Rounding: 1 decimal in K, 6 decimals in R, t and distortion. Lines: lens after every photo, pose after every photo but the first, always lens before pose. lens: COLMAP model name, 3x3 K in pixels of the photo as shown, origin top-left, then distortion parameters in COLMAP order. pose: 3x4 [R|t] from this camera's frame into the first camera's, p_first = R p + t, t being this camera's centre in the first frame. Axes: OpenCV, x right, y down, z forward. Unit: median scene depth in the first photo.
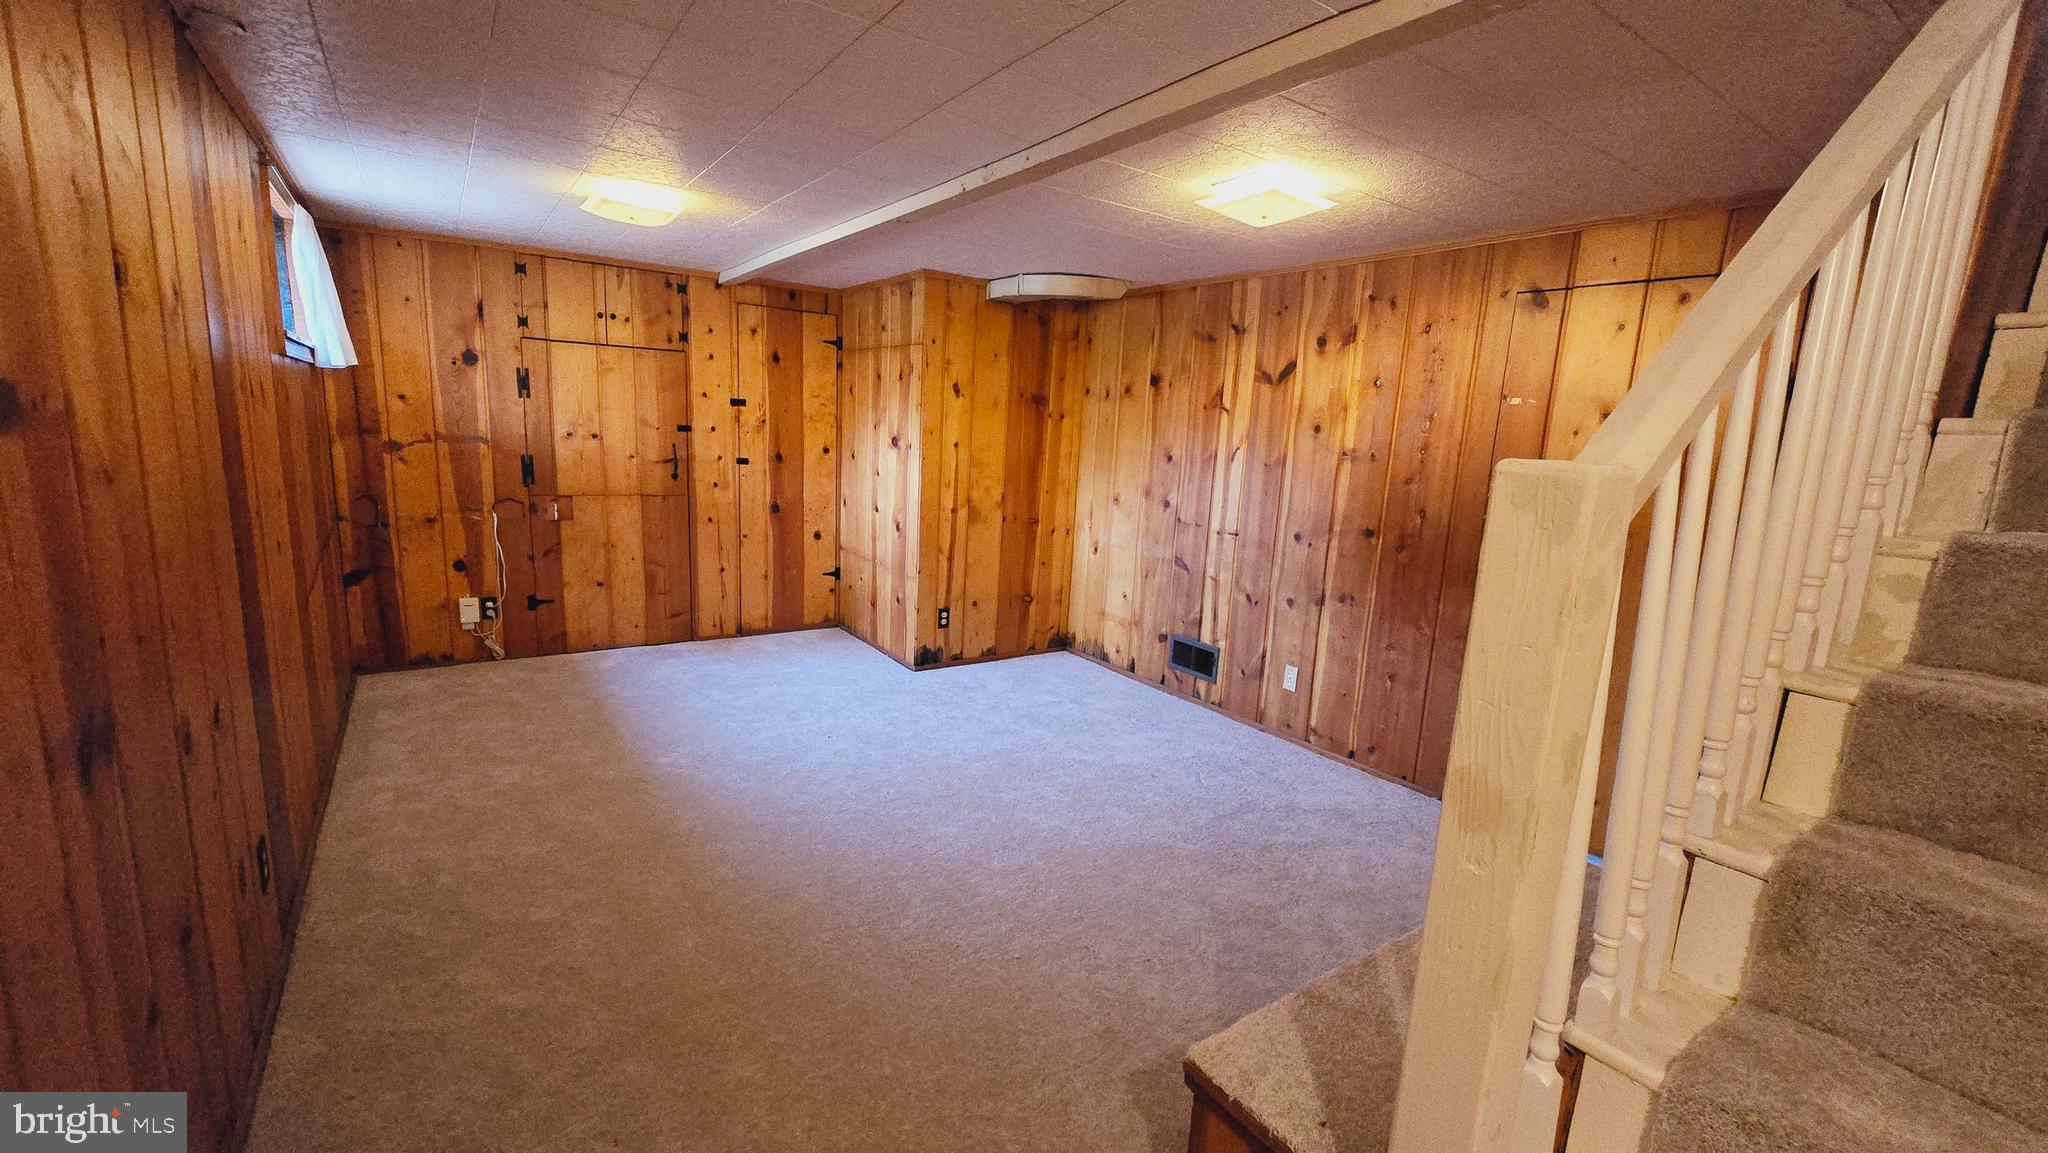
lens RADIAL K [[841.9, 0, 1016.0], [0, 841.9, 582.9], [0, 0, 1]] dist [-0.000459, 0.000387]
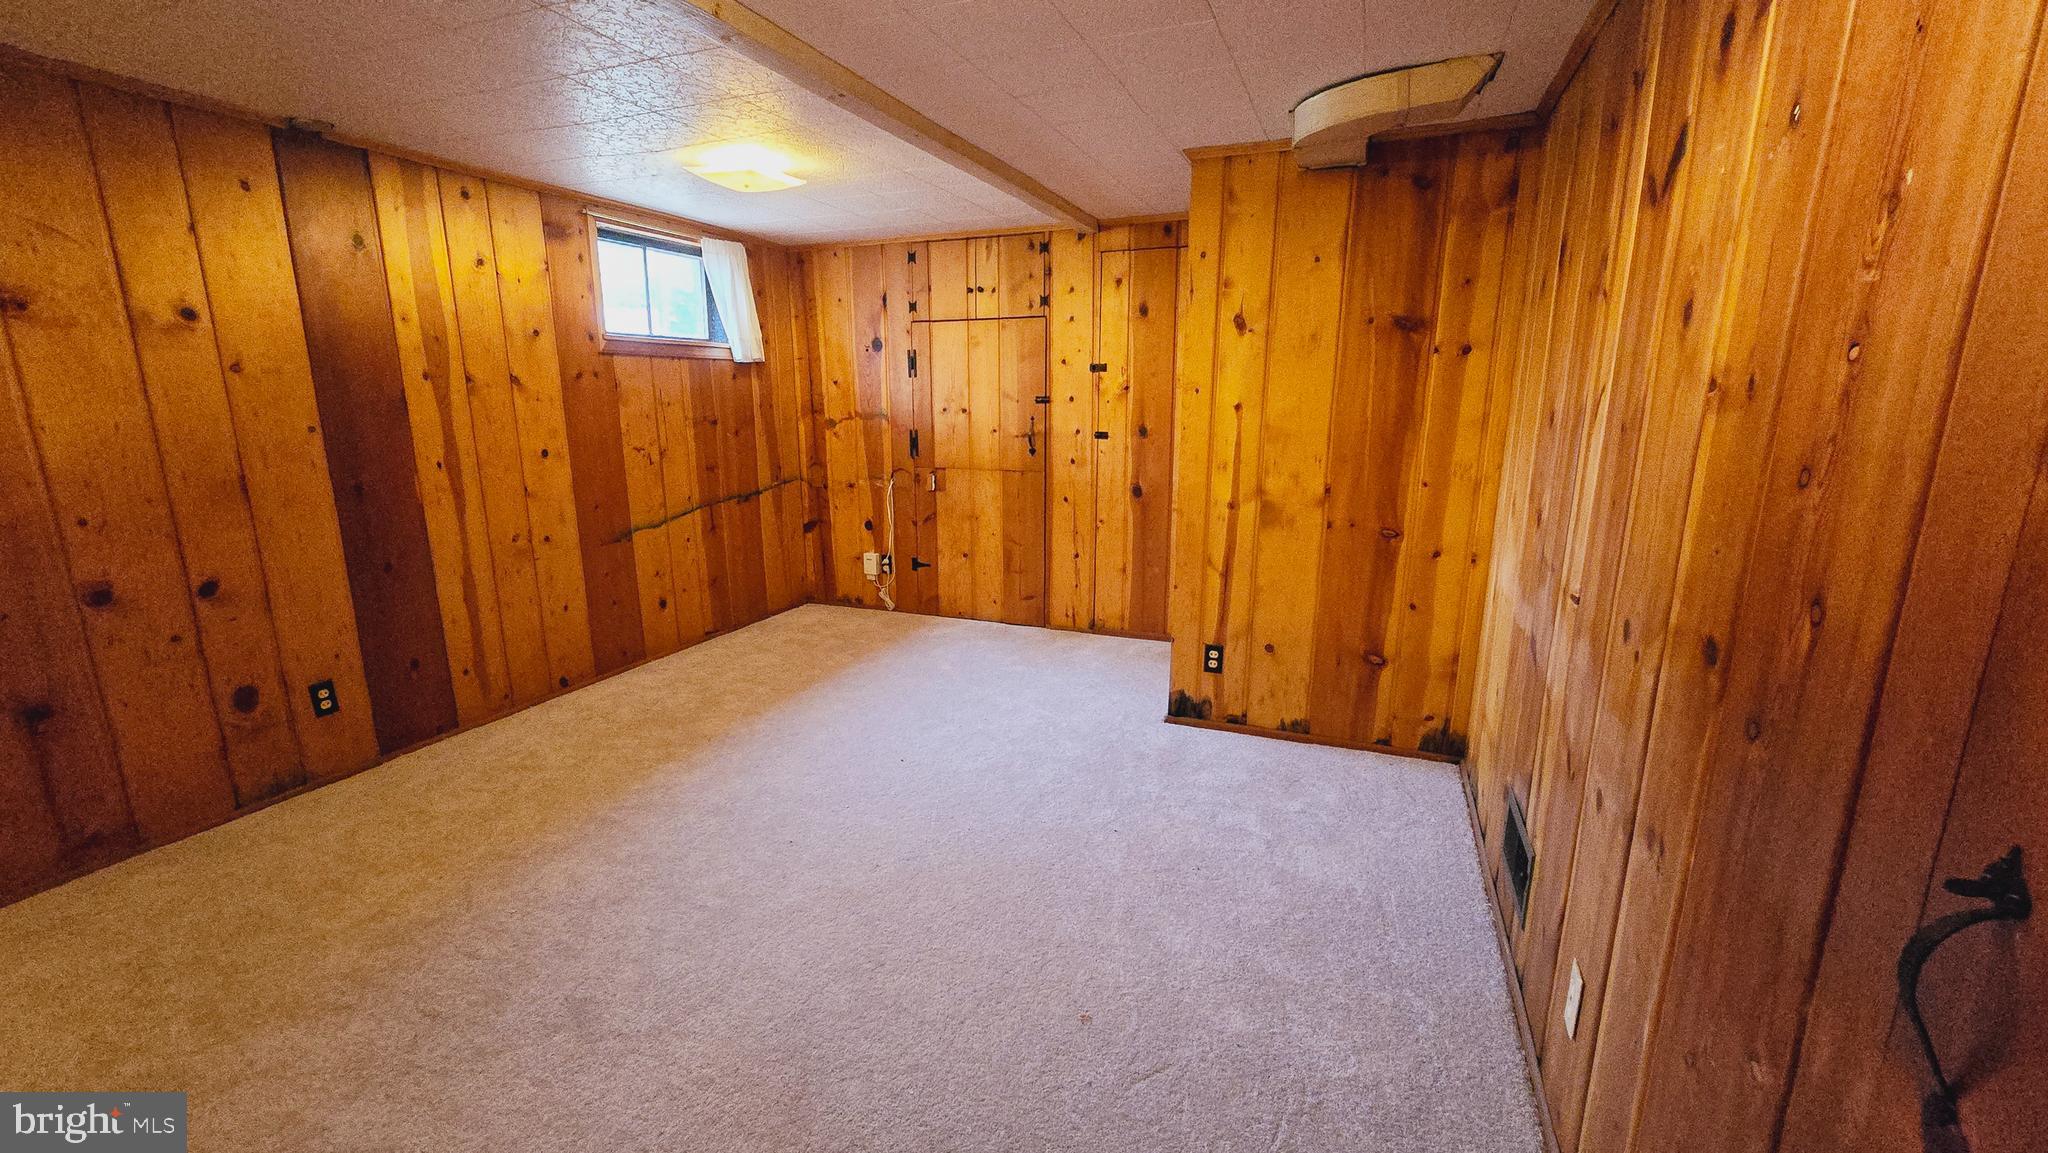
lens RADIAL K [[841.9, 0, 1020.3], [0, 841.9, 576.3], [0, 0, 1]] dist [-0.000459, 0.000387]
pose [[0.546594, 0.131341, -0.827033, 0.396272], [-0.122454, 0.989543, 0.076218, -0.059490], [0.828396, 0.059613, 0.556962, 0.481547]]
